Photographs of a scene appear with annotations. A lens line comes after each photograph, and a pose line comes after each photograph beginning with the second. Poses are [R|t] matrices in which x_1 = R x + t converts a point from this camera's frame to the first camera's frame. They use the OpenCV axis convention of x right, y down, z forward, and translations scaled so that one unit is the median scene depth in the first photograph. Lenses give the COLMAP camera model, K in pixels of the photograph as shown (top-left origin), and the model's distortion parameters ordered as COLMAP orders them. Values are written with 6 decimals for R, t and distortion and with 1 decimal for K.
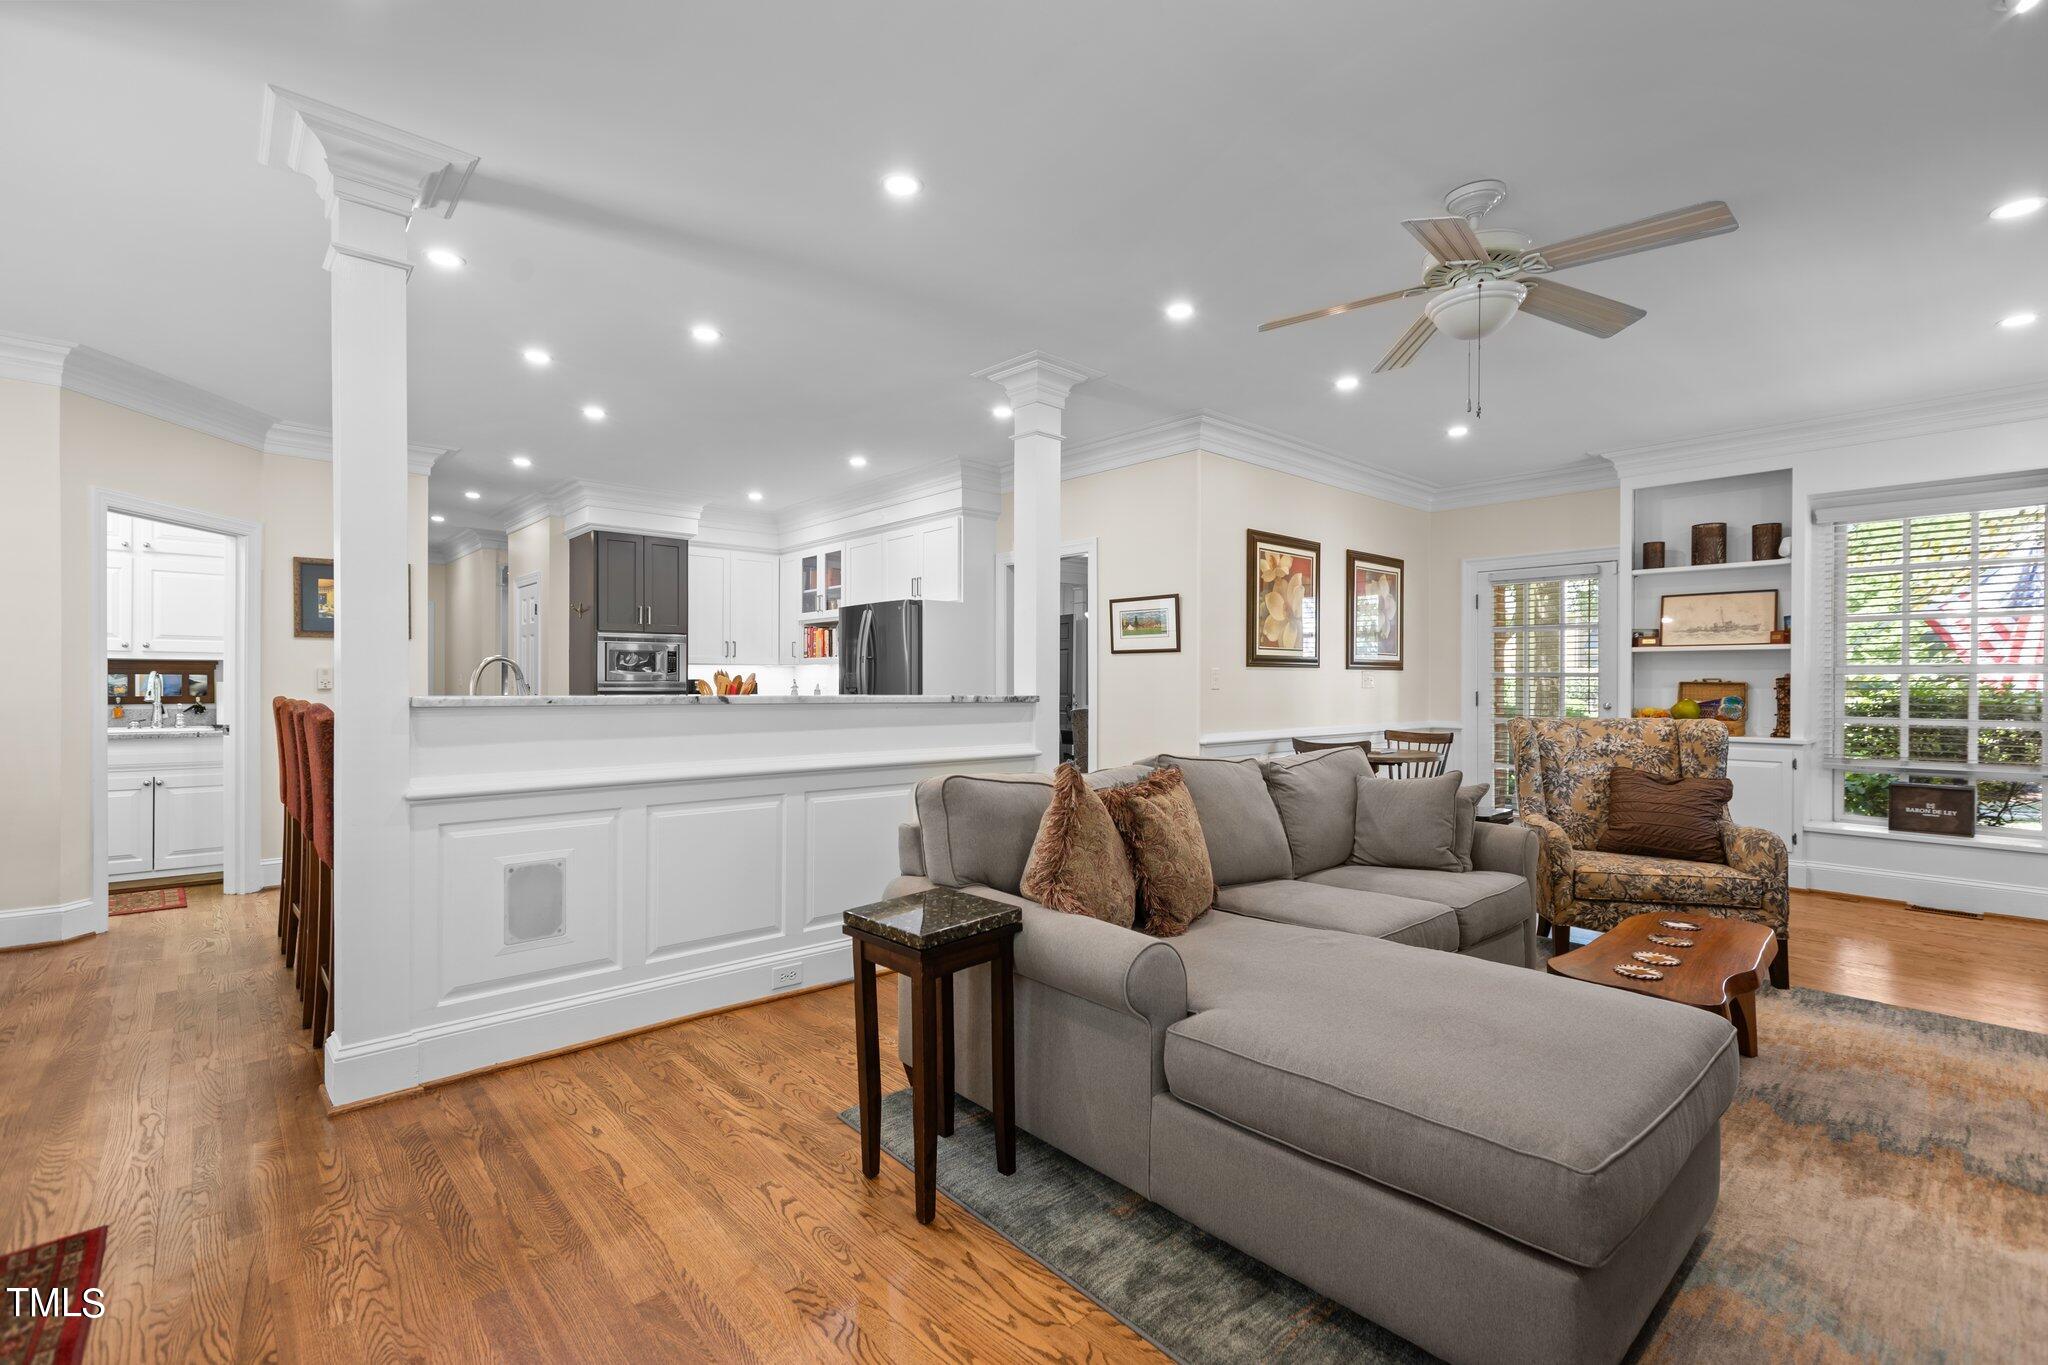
lens RADIAL K [[905.1, 0, 1035.3], [0, 905.1, 683.1], [0, 0, 1]] dist [-0.002109, 0.001945]
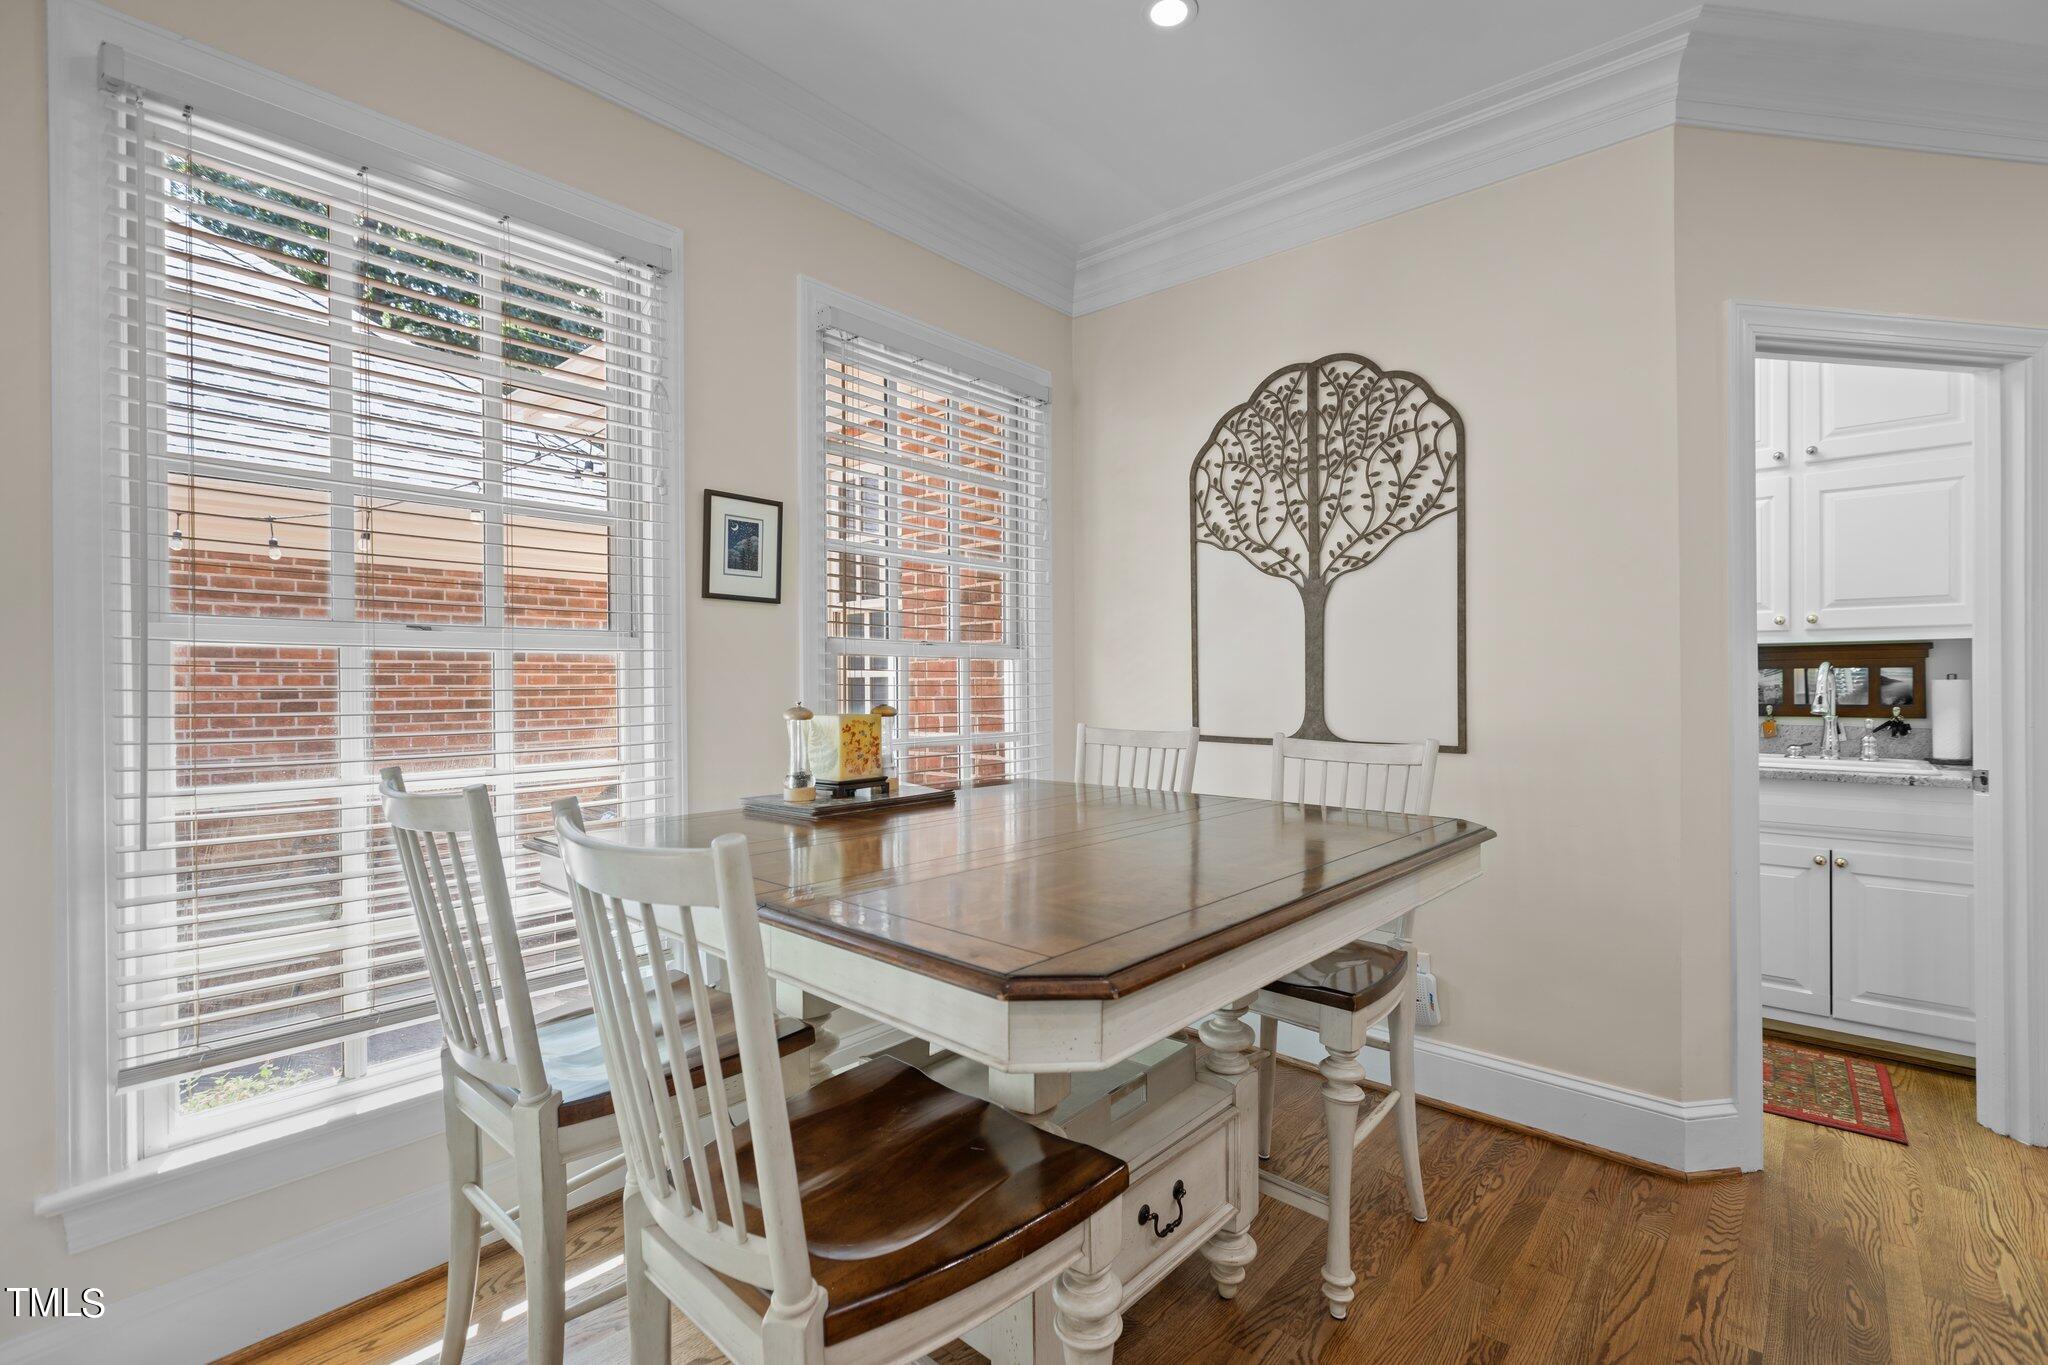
lens RADIAL K [[905.1, 0, 1041.7], [0, 905.1, 687.6], [0, 0, 1]] dist [-0.002109, 0.001945]
pose [[0.106965, -0.001887, -0.994261, -0.448831], [0.009030, 0.999959, -0.000927, -0.001136], [0.994222, -0.008879, 0.106977, 0.434925]]
